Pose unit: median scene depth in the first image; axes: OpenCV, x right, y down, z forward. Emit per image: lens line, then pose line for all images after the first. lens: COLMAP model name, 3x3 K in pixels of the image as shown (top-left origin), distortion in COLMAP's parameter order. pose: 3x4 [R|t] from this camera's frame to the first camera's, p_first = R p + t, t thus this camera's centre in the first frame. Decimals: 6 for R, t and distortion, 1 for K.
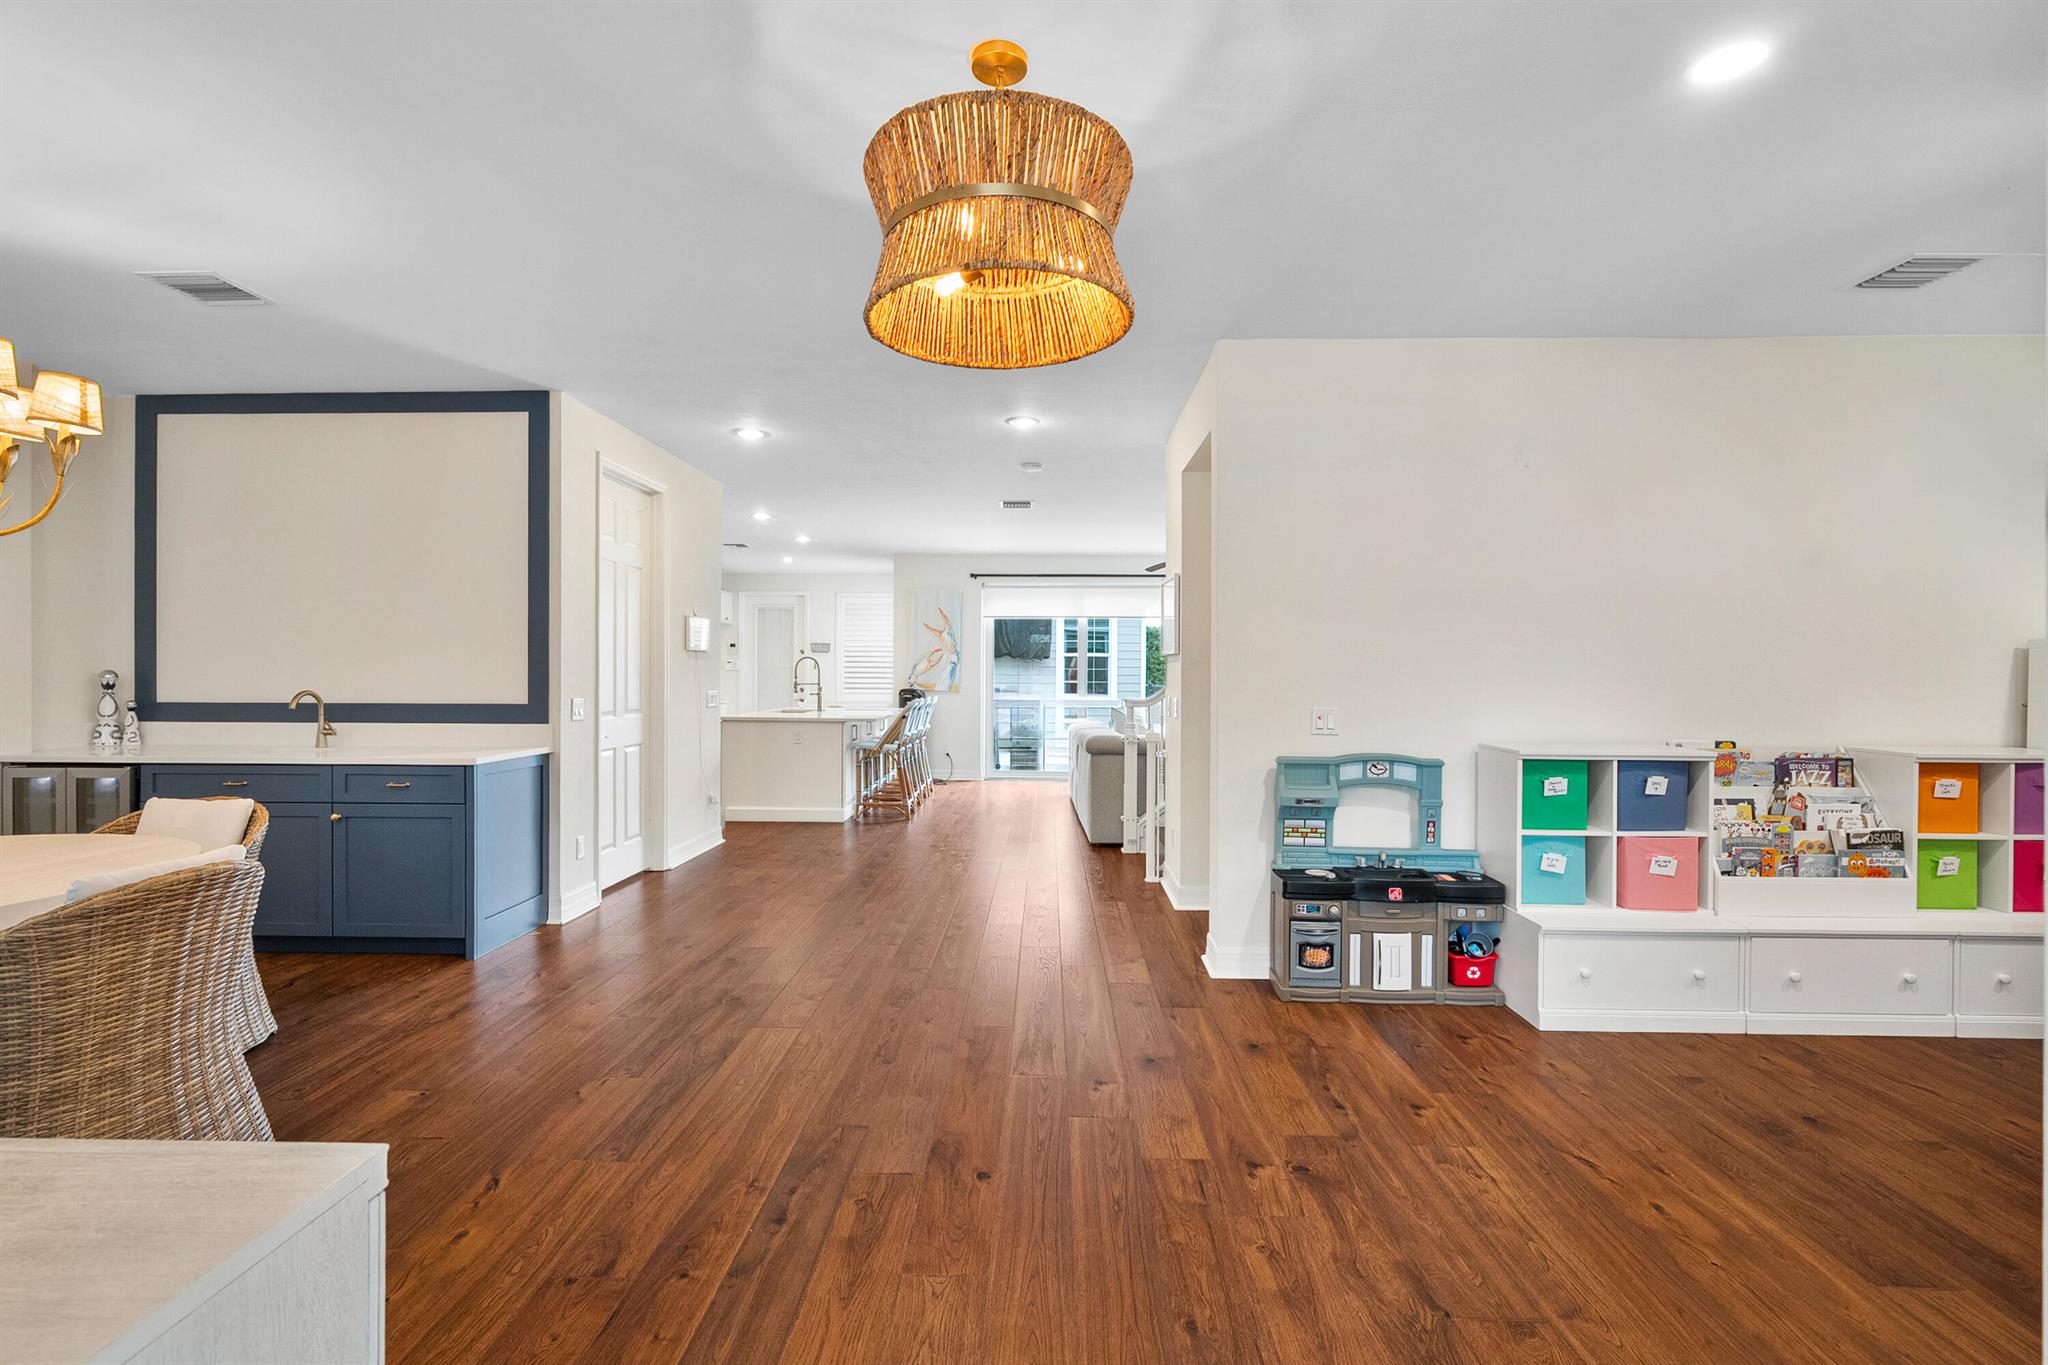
lens RADIAL K [[927.8, 0, 1026.2], [0, 927.8, 676.0], [0, 0, 1]] dist [0.002254, 0.000505]
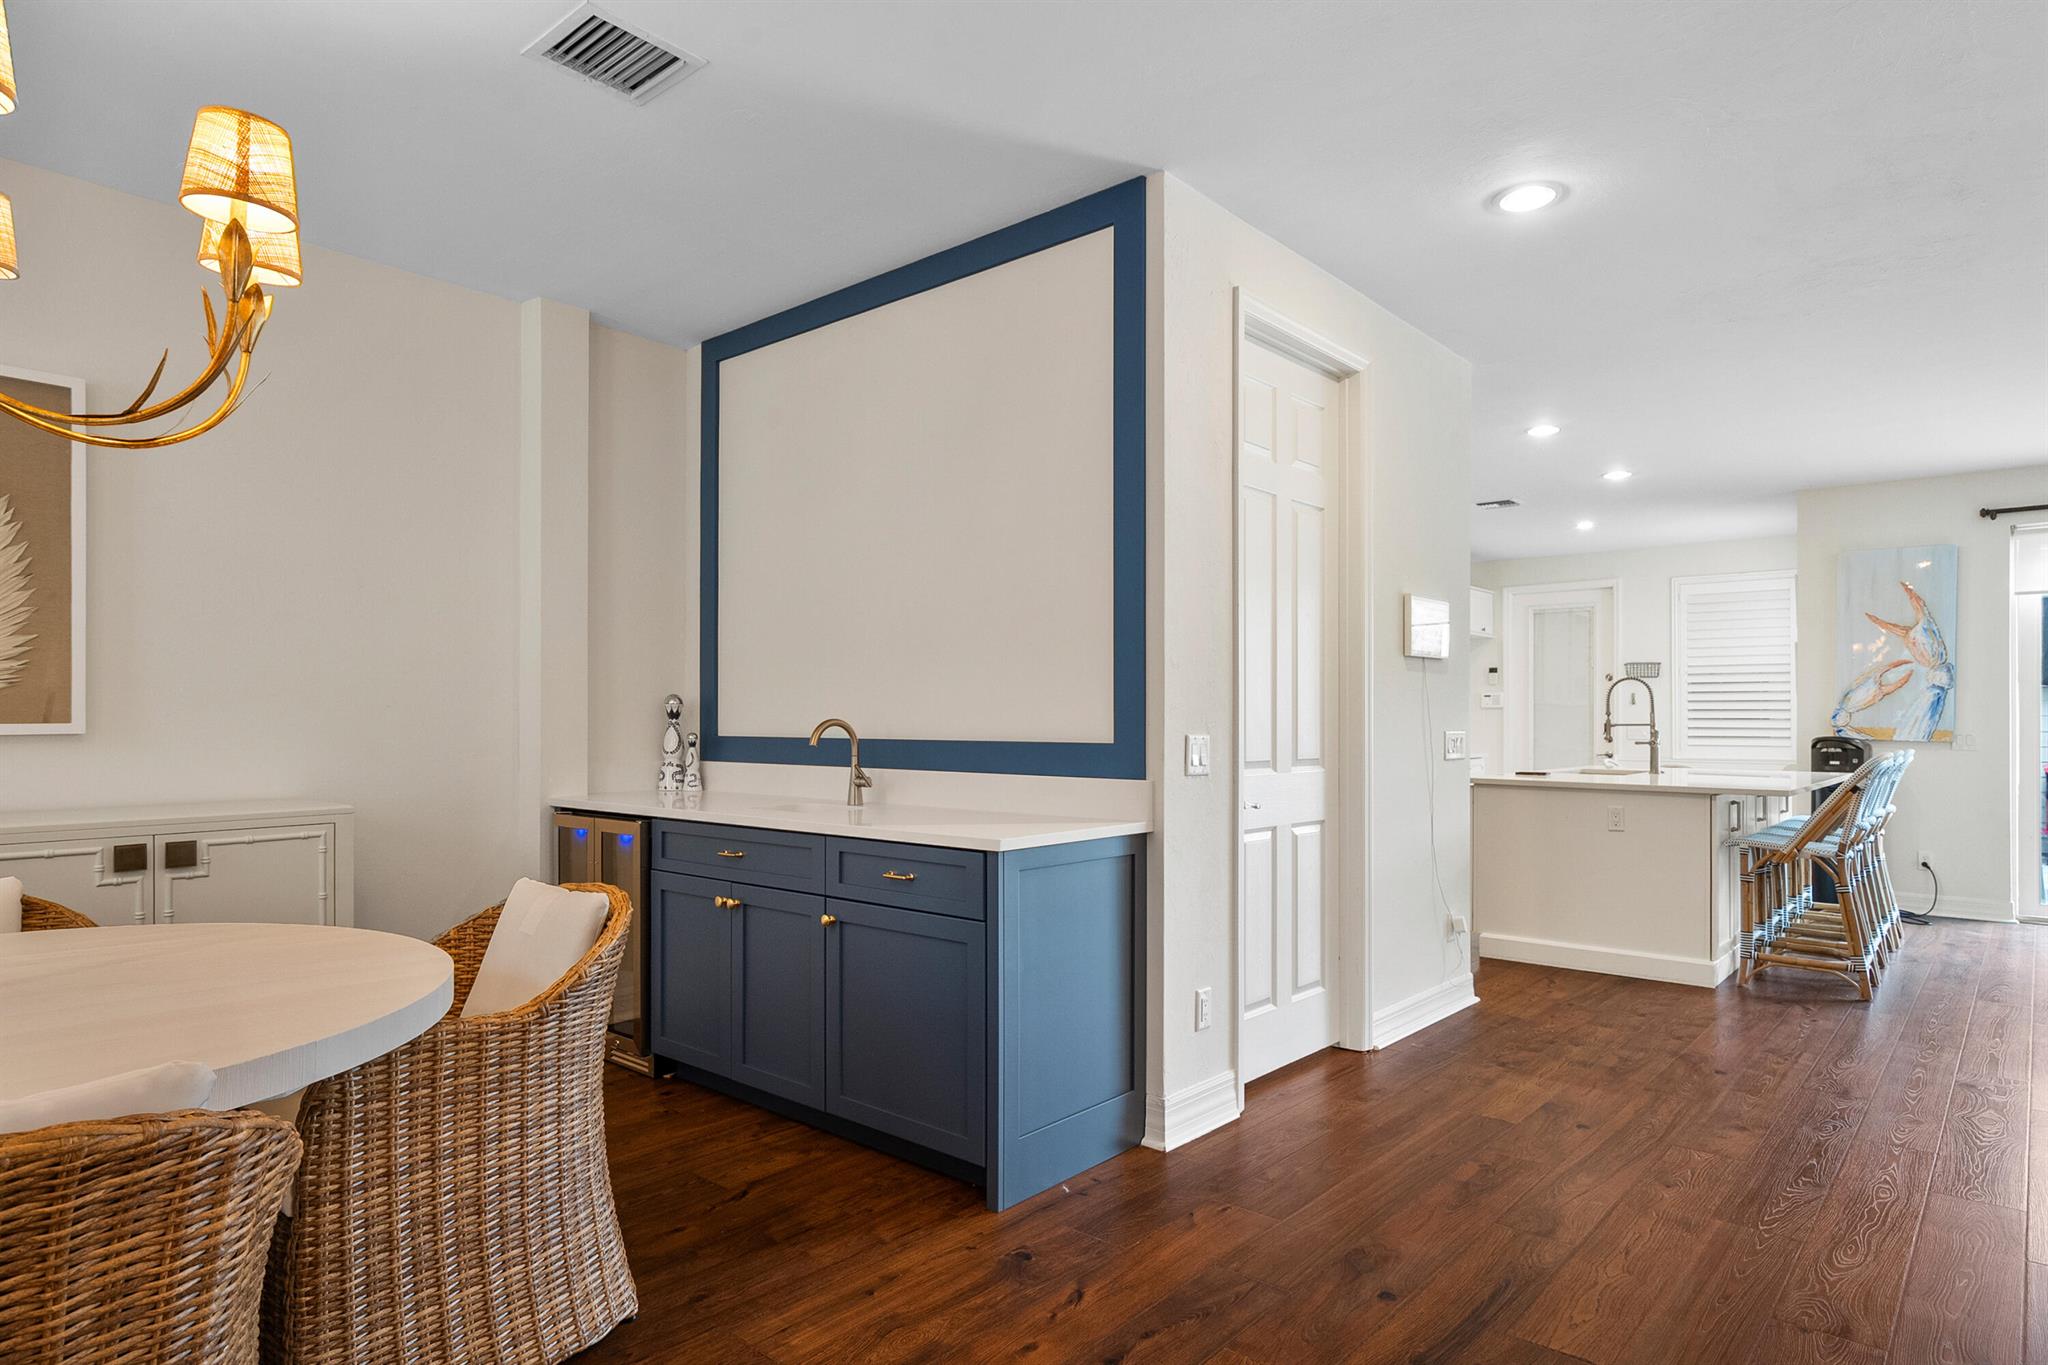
lens RADIAL K [[1163.8, 0, 1015.7], [0, 1163.8, 711.3], [0, 0, 1]] dist [0.017650, -0.001354]
pose [[0.767283, -0.006763, -0.641273, -0.116231], [-0.001400, 0.999924, -0.012220, 0.017314], [0.641307, 0.010274, 0.767215, 0.377668]]
